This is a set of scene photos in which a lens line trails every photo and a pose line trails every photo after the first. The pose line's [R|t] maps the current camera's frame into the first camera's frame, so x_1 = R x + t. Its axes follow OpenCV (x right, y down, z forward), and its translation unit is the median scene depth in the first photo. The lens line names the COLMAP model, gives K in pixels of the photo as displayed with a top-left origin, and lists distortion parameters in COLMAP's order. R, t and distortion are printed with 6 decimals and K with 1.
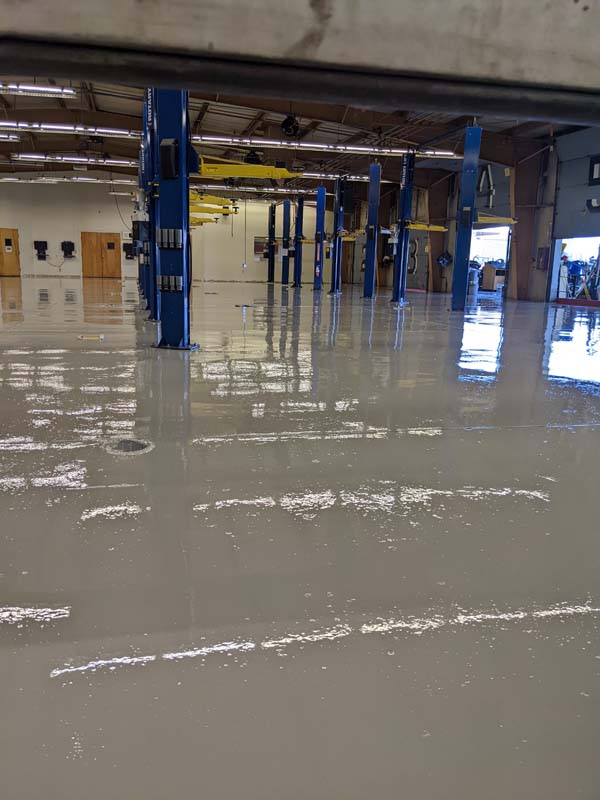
lens RADIAL K [[625.2, 0, 272.7], [0, 625.2, 398.1], [0, 0, 1]] dist [0.063130, -0.086081]
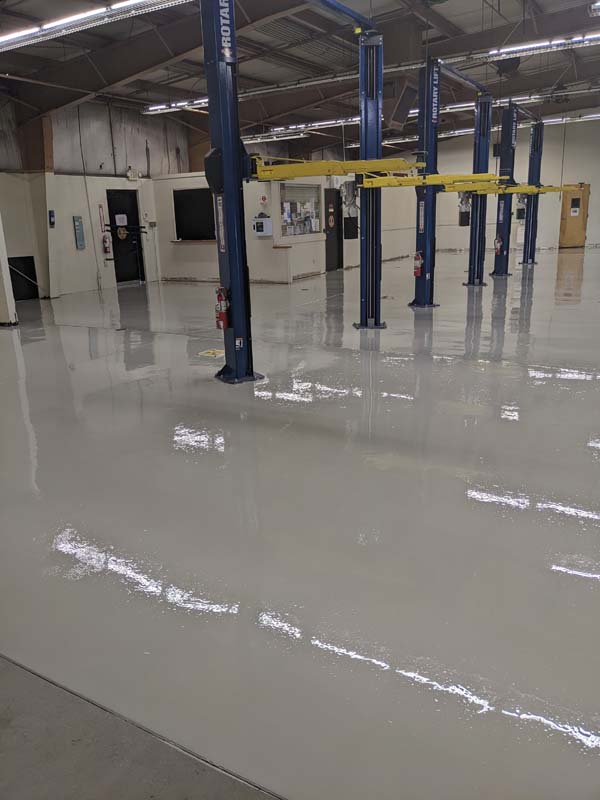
lens RADIAL K [[625.2, 0, 300.0], [0, 625.2, 400.0], [0, 0, 1]] dist [0.003595, -0.007298]
pose [[0.731563, 0.142021, -0.666817, -0.206741], [-0.086998, 0.989513, 0.115305, -0.115135], [0.676200, -0.026341, 0.736247, 0.349151]]
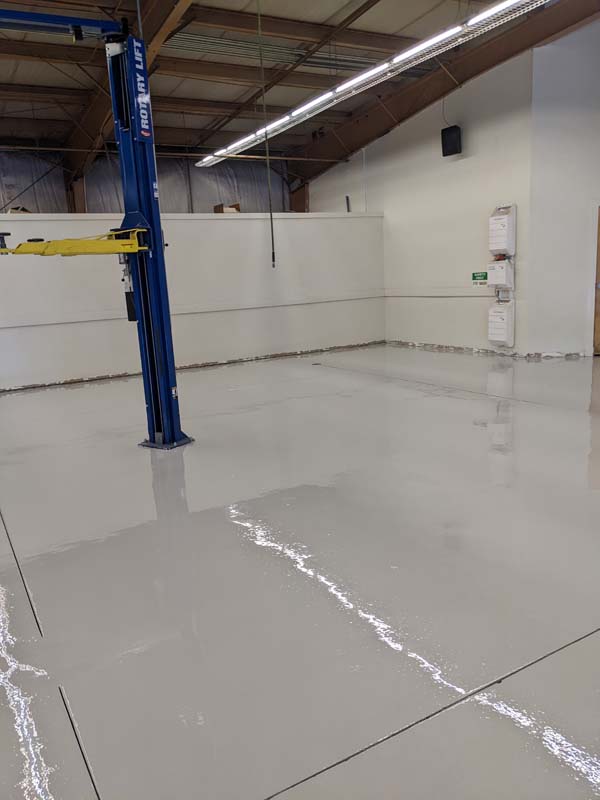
lens RADIAL K [[622.8, 0, 291.2], [0, 622.8, 400.6], [0, 0, 1]] dist [0.073219, -0.099864]
pose [[0.306181, 0.145236, -0.940829, -0.283602], [-0.135314, 0.984899, 0.108003, -0.309238], [0.942307, 0.094239, 0.321210, 1.255820]]
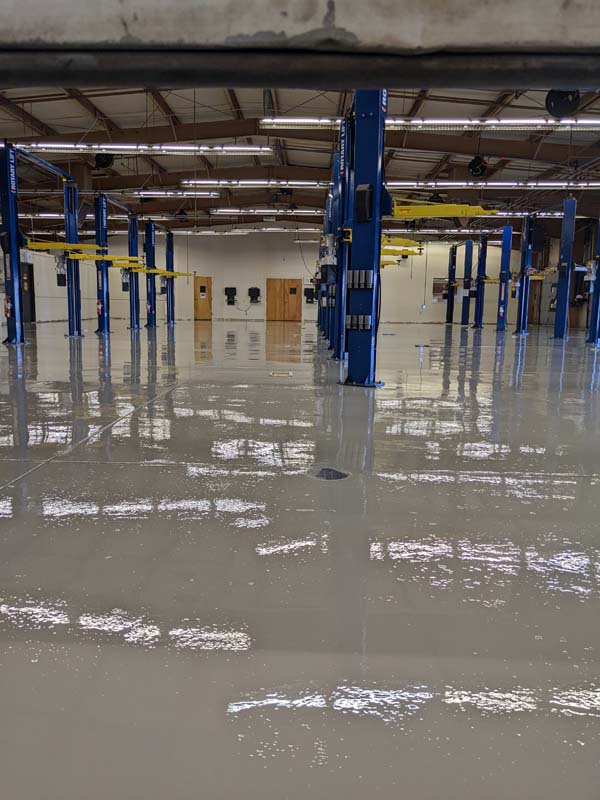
lens RADIAL K [[622.8, 0, 291.2], [0, 622.8, 400.6], [0, 0, 1]] dist [0.073219, -0.099864]
pose [[0.970720, 0.025362, -0.238873, -0.010207], [-0.040169, 0.997547, -0.057321, 0.003303], [0.236833, 0.065238, 0.969358, -0.003030]]
